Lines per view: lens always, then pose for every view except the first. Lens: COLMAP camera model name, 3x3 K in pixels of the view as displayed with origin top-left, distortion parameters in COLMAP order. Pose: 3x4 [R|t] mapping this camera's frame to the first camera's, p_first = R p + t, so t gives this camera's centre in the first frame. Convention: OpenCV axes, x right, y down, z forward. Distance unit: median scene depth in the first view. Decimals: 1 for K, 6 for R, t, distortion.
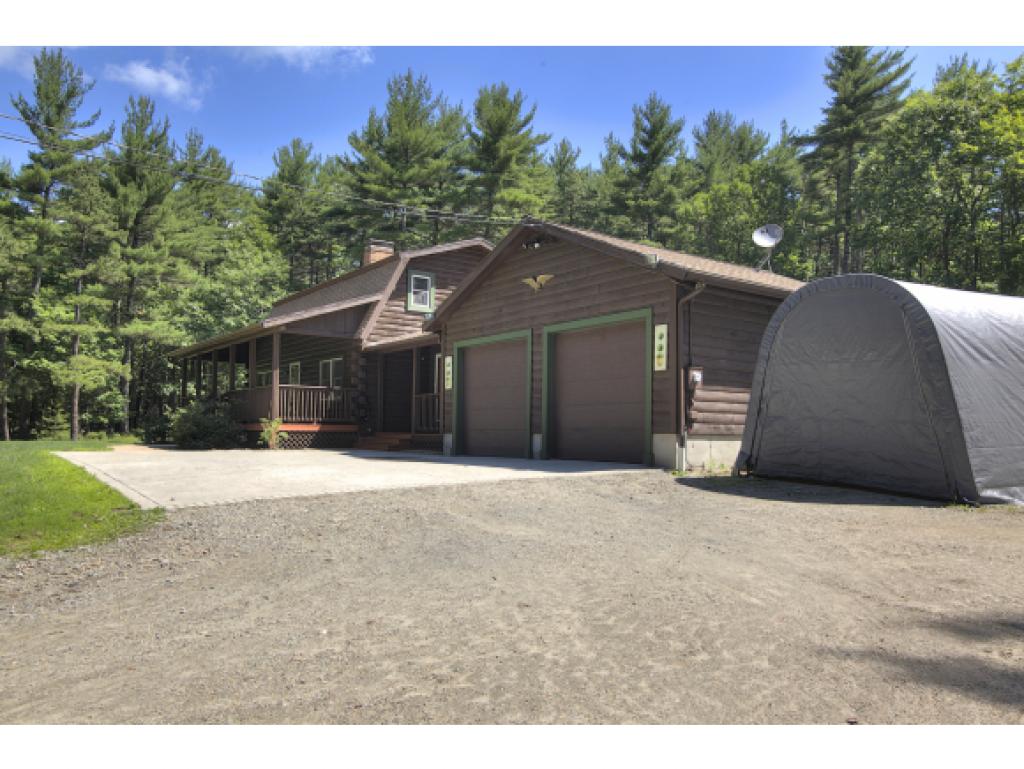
lens RADIAL K [[786.6, 0, 513.0], [0, 786.6, 385.2], [0, 0, 1]] dist [0.007394, -0.002317]
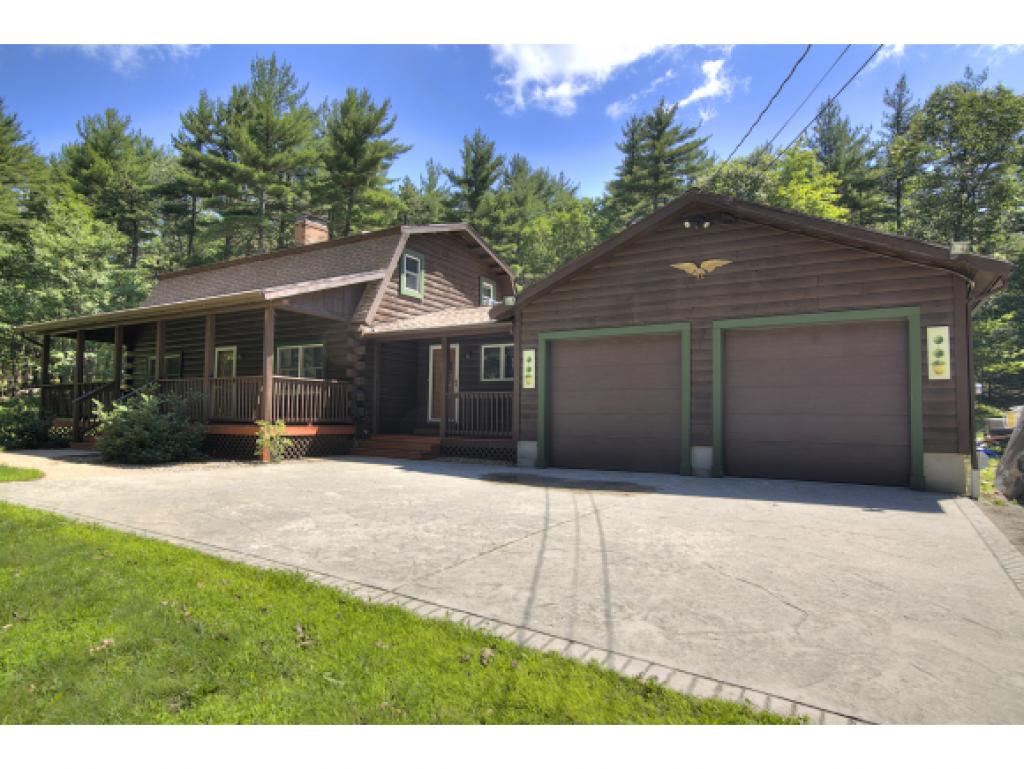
lens RADIAL K [[616.1, 0, 511.7], [0, 616.1, 386.5], [0, 0, 1]] dist [-0.005652, -0.005767]
pose [[0.918348, 0.024124, 0.395038, -0.297582], [-0.029892, 0.999517, 0.008451, -0.001775], [-0.394644, -0.019569, 0.918626, 0.331981]]
